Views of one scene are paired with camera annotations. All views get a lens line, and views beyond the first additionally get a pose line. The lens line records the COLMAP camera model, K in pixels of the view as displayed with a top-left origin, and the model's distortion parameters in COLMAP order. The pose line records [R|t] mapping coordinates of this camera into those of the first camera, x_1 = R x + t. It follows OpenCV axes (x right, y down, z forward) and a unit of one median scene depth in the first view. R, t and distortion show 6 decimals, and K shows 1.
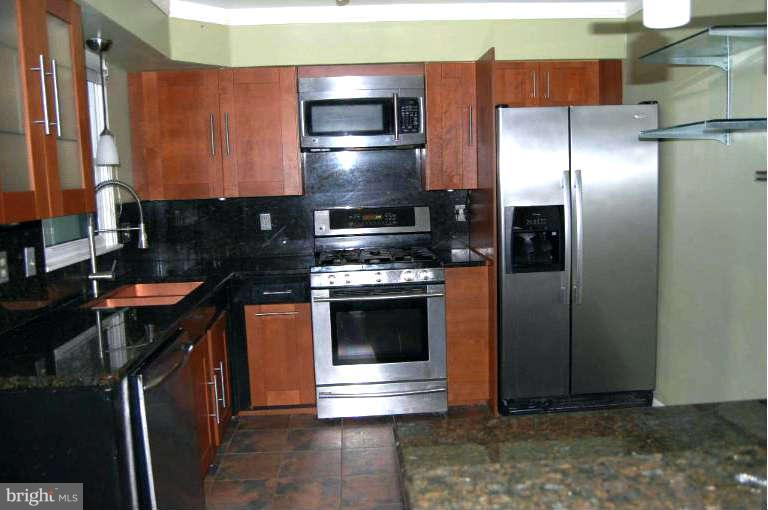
lens RADIAL K [[640.1, 0, 384.0], [0, 640.1, 255.0], [0, 0, 1]] dist [-0.067572, 0.004123]
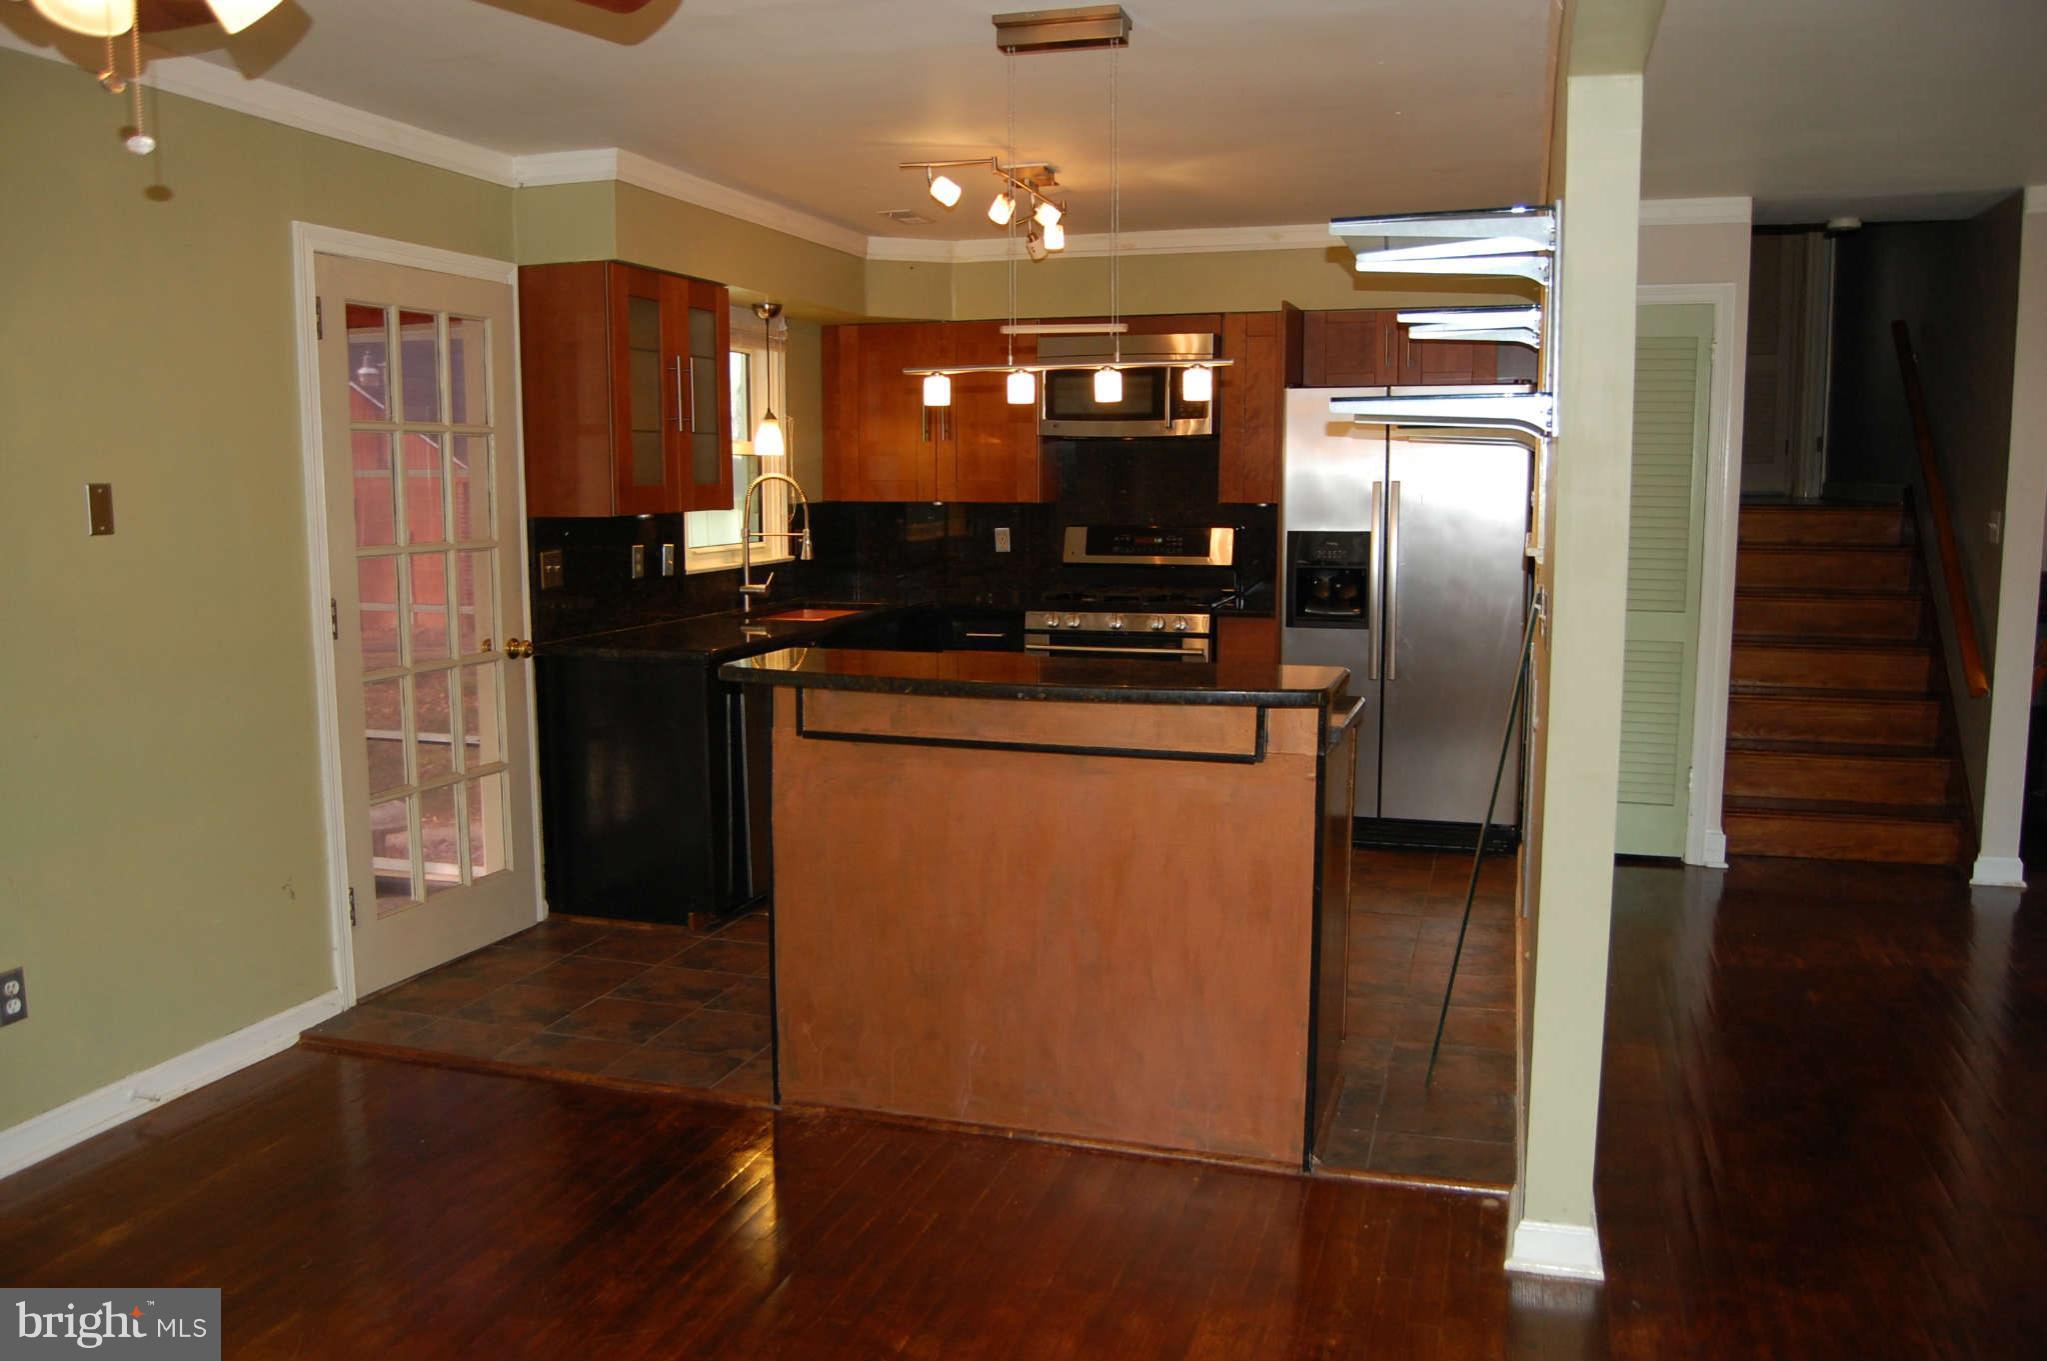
lens RADIAL K [[1616.1, 0, 1023.5], [0, 1616.1, 680.5], [0, 0, 1]] dist [-0.084992, 0.011890]
pose [[0.932283, 0.079325, -0.352926, 0.519561], [-0.074938, 0.996847, 0.026101, 0.058330], [0.353884, 0.002114, 0.935287, -0.692434]]
